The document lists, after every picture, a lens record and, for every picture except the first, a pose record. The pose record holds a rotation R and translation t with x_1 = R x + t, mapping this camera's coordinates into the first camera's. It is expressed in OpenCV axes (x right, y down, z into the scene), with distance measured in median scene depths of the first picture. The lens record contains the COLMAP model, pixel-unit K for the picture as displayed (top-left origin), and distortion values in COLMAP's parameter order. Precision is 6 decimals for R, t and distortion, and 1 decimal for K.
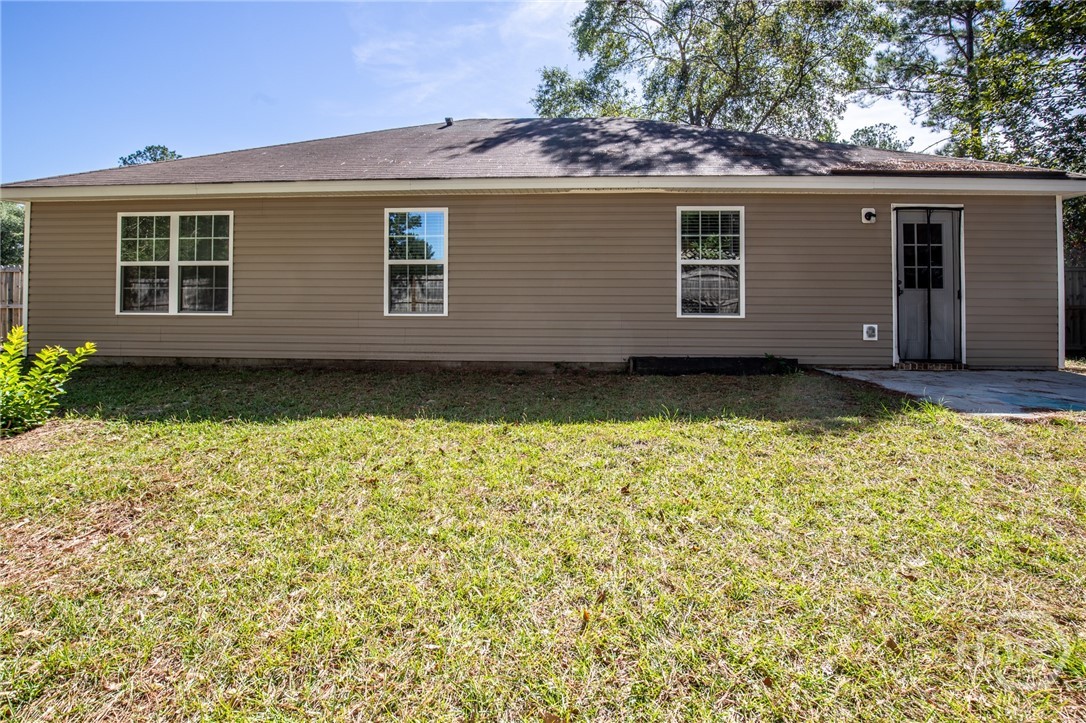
lens RADIAL K [[506.7, 0, 542.8], [0, 506.7, 304.8], [0, 0, 1]] dist [-0.028170, -0.000133]
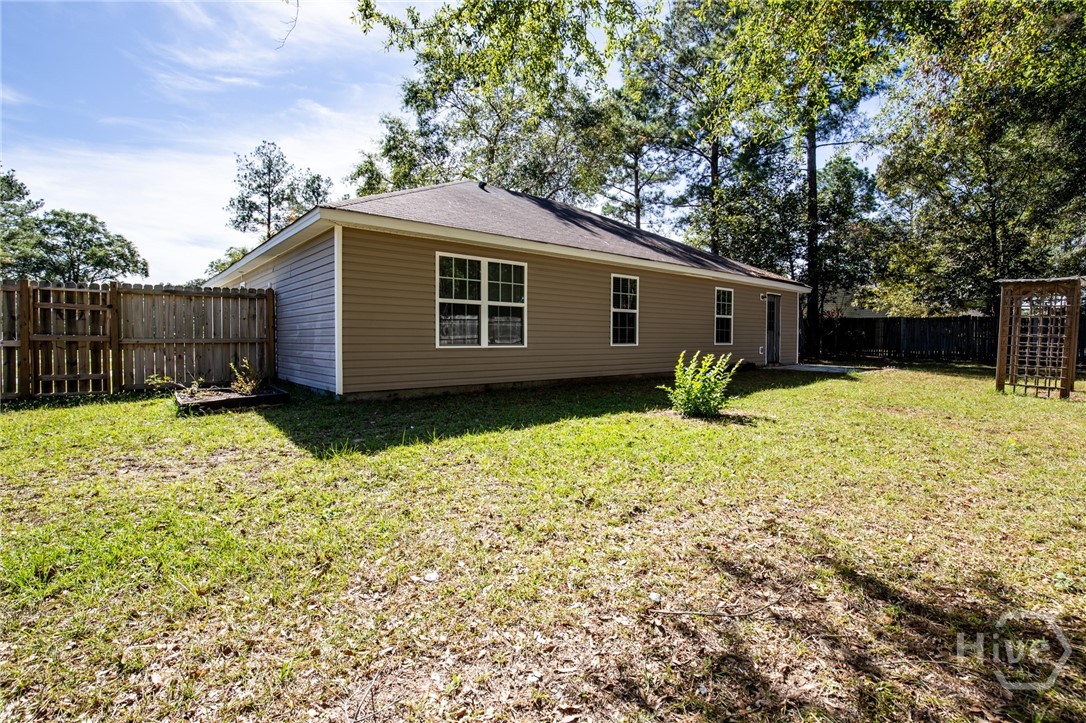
lens RADIAL K [[489.9, 0, 545.7], [0, 489.9, 363.0], [0, 0, 1]] dist [0.012959, -0.004735]
pose [[0.731172, -0.035096, 0.681289, -1.407415], [-0.000692, 0.998637, 0.052186, -0.003329], [-0.682192, -0.038629, 0.730152, 0.069977]]
